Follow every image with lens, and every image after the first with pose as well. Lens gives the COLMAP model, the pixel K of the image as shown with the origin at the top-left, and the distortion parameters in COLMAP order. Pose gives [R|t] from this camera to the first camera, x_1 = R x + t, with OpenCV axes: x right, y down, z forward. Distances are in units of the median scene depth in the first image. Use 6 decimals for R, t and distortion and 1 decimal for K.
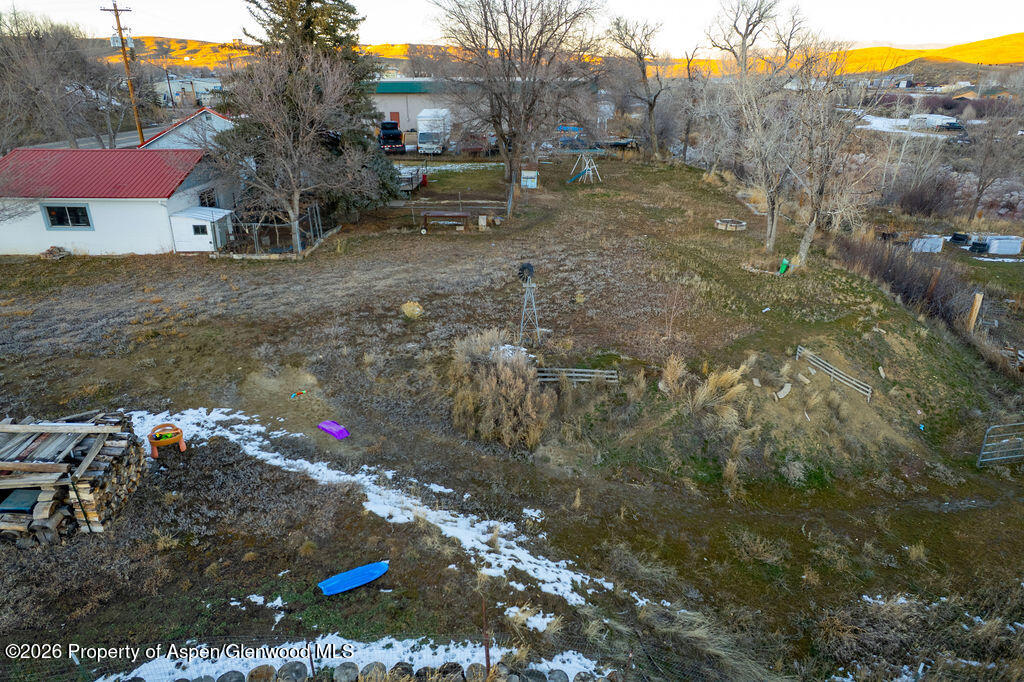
lens RADIAL K [[652.9, 0, 511.5], [0, 652.9, 341.4], [0, 0, 1]] dist [-0.069146, 0.061422]
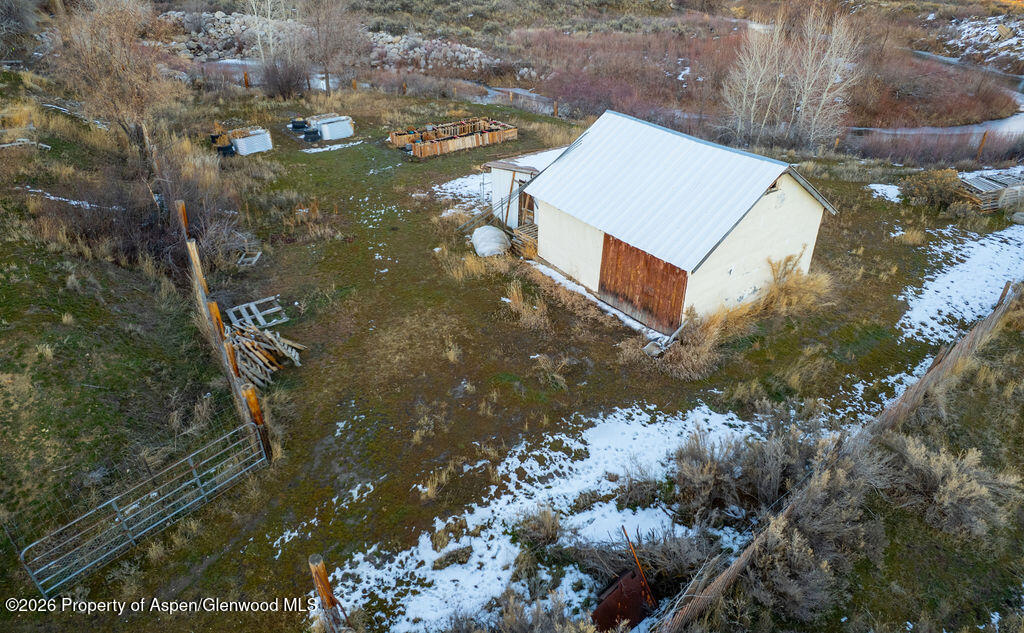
lens RADIAL K [[649.6, 0, 516.4], [0, 649.6, 300.9], [0, 0, 1]] dist [-0.042842, 0.039181]
pose [[0.768642, -0.316868, 0.555684, 0.588425], [0.239924, 0.948081, 0.208753, -0.074727], [-0.592981, -0.027134, 0.804759, 0.163038]]
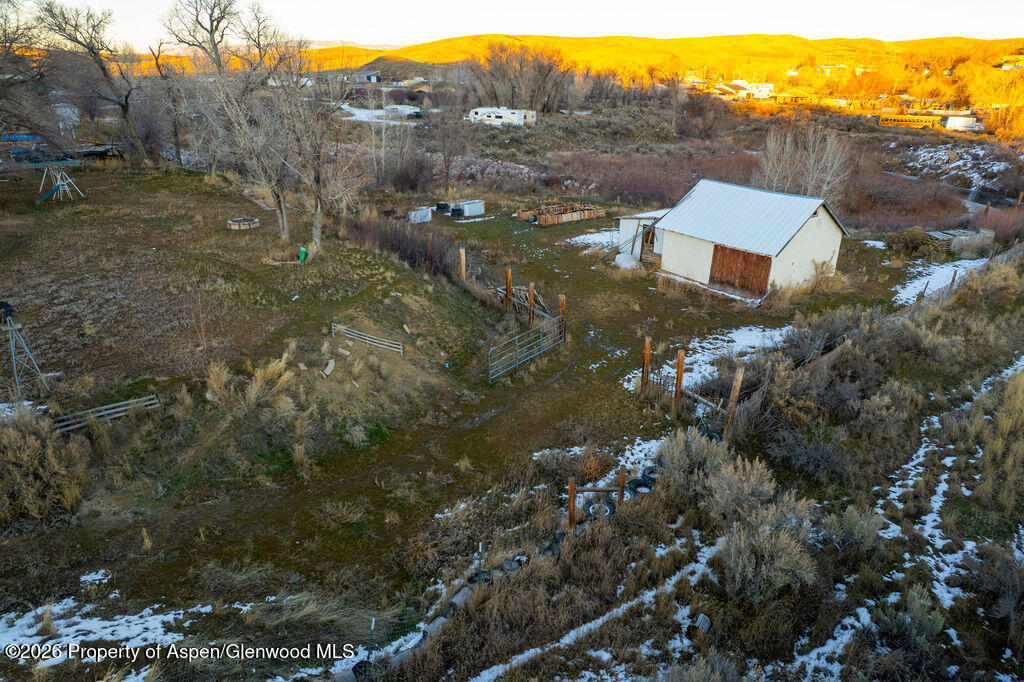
lens RADIAL K [[652.9, 0, 513.6], [0, 652.9, 343.5], [0, 0, 1]] dist [-0.069146, 0.061422]
pose [[0.756205, -0.246402, 0.606169, 0.008146], [0.242379, 0.965971, 0.090287, 0.011566], [-0.607788, 0.078647, 0.790195, -0.026212]]
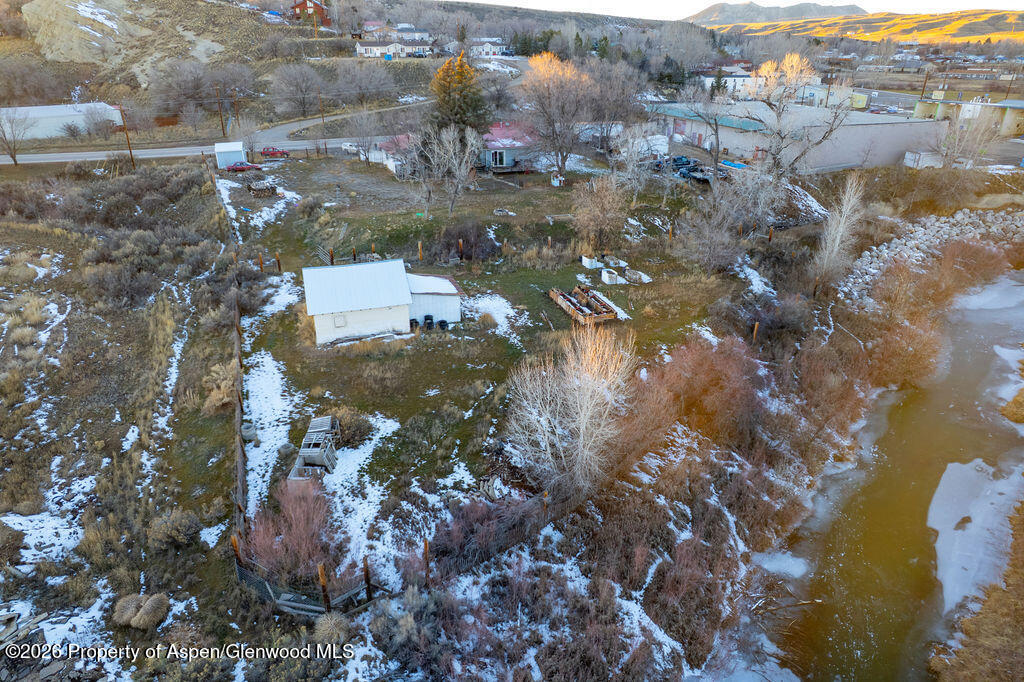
lens RADIAL K [[652.9, 0, 510.2], [0, 652.9, 345.9], [0, 0, 1]] dist [-0.069146, 0.061422]
pose [[0.359424, 0.395978, -0.844995, 3.068932], [-0.353546, 0.895785, 0.269396, -0.499582], [0.863608, 0.201917, 0.461963, 0.257178]]
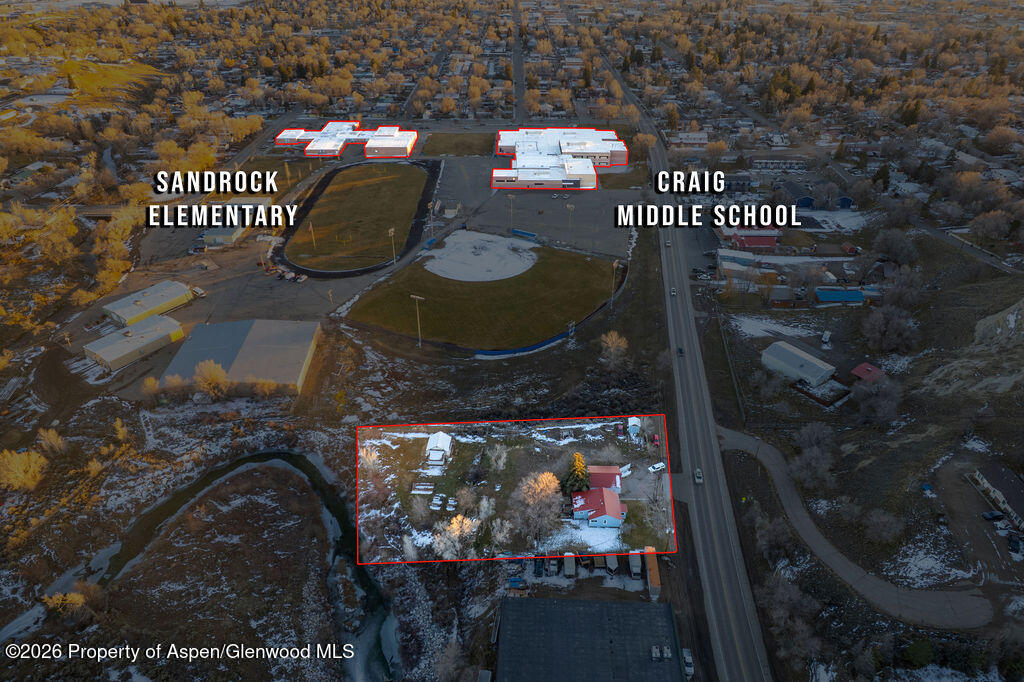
lens RADIAL K [[652.9, 0, 516.4], [0, 652.9, 339.2], [0, 0, 1]] dist [-0.069146, 0.061422]
pose [[-0.999933, -0.010990, -0.003632, 0.305679], [-0.009316, 0.577905, 0.816051, -7.524141], [-0.006869, 0.816030, -0.577969, 4.413059]]
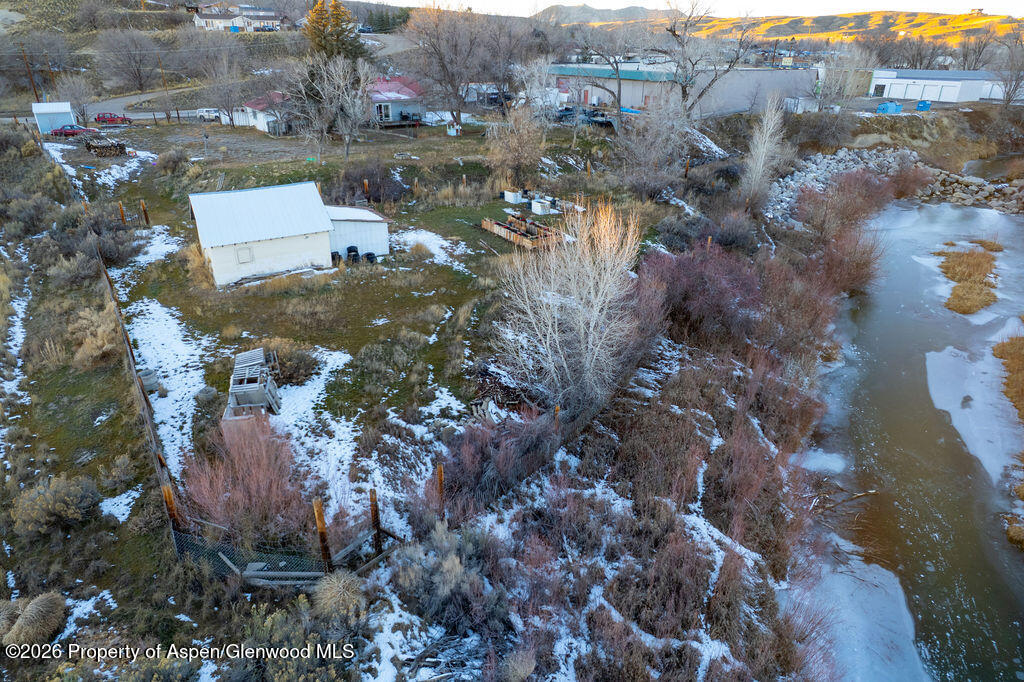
lens RADIAL K [[652.9, 0, 511.1], [0, 652.9, 347.8], [0, 0, 1]] dist [-0.069146, 0.061422]
pose [[0.555135, 0.354769, -0.752306, 2.838360], [-0.319074, 0.926109, 0.201282, -0.200581], [0.768126, 0.128302, 0.627313, 0.246959]]
